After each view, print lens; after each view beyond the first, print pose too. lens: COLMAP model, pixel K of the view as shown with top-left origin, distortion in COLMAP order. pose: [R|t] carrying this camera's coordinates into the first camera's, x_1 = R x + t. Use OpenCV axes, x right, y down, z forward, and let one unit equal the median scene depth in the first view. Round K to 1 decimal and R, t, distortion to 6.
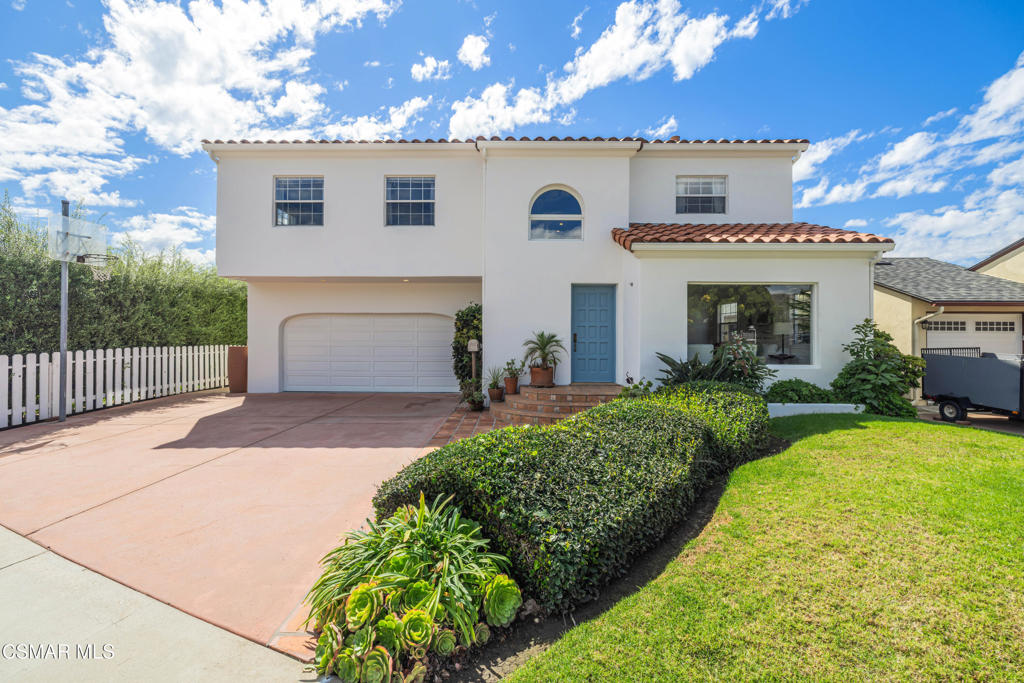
lens RADIAL K [[451.8, 0, 512.0], [0, 451.8, 341.5], [0, 0, 1]] dist [0.001664, -0.000070]
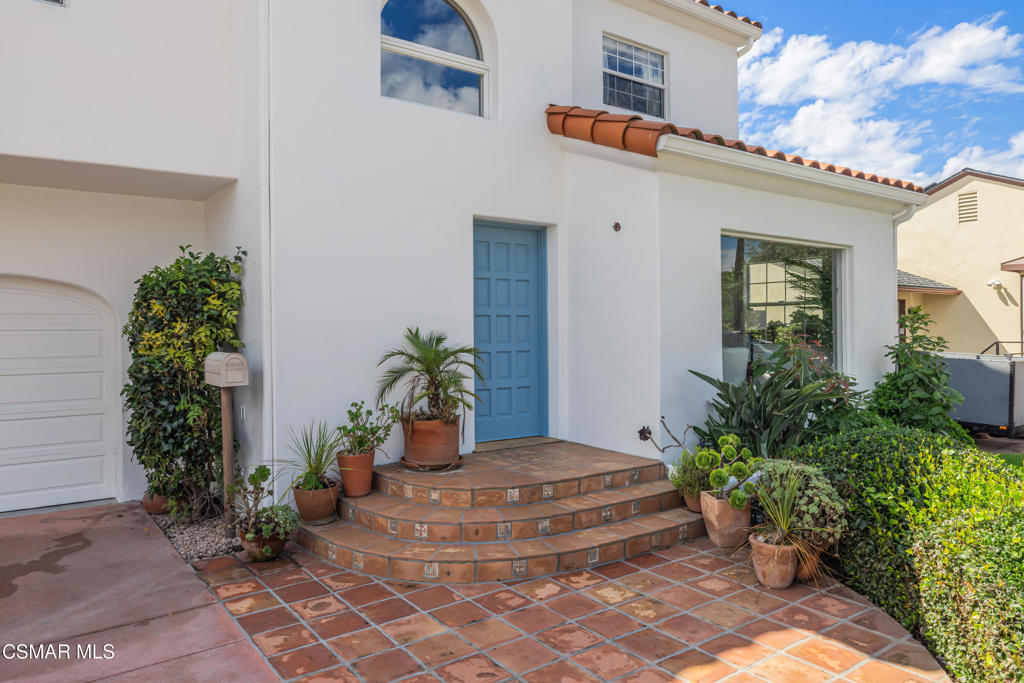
lens RADIAL K [[698.2, 0, 512.0], [0, 698.2, 341.5], [0, 0, 1]] dist [-0.000371, -0.000175]
pose [[0.805454, -0.020895, 0.592290, -0.235466], [0.014238, 0.999772, 0.015909, -0.018574], [-0.592488, -0.004381, 0.805568, 0.438429]]
